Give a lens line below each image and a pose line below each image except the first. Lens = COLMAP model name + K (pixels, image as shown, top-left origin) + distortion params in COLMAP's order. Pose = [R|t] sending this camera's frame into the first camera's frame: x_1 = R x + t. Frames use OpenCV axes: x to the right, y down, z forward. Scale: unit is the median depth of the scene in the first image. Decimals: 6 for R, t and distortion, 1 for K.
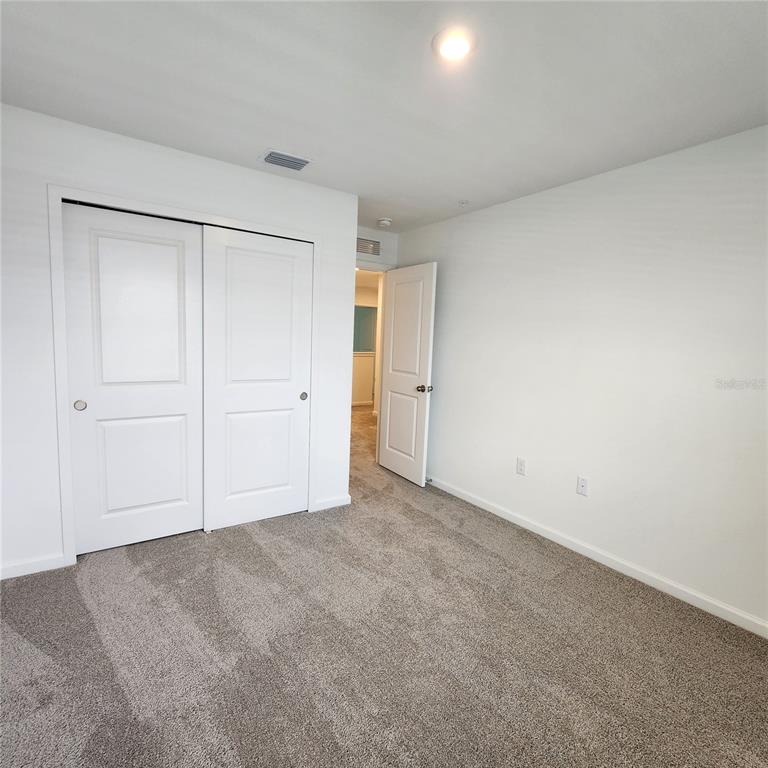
lens RADIAL K [[421.3, 0, 384.0], [0, 421.3, 384.0], [0, 0, 1]] dist [-0.004008, 0.000868]
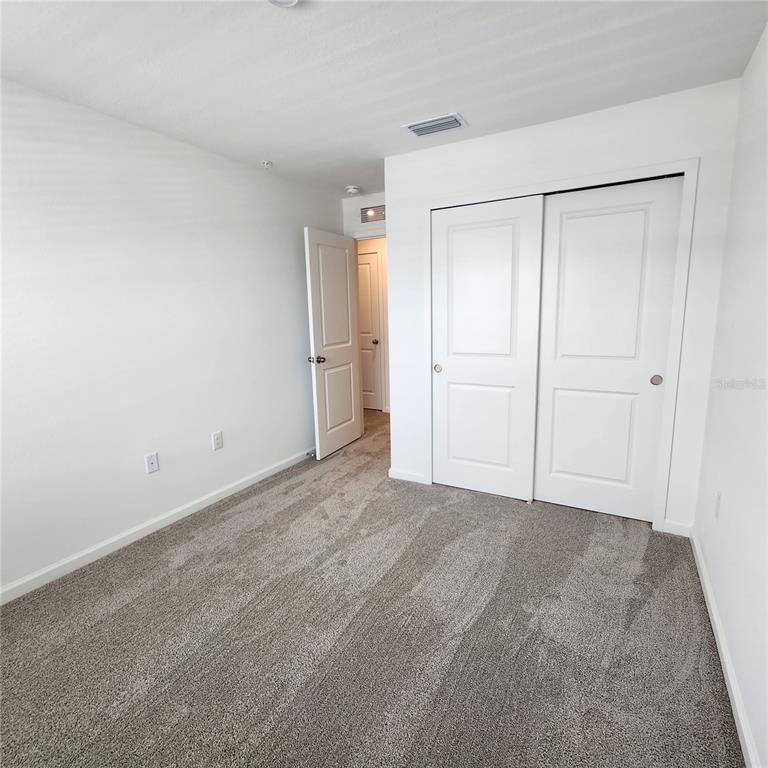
lens RADIAL K [[421.3, 0, 384.0], [0, 421.3, 384.0], [0, 0, 1]] dist [-0.004008, 0.000868]
pose [[0.468482, 0.102305, -0.877529, 0.340275], [-0.049537, 0.994752, 0.089525, -0.010575], [0.882083, 0.001529, 0.471092, 0.239631]]
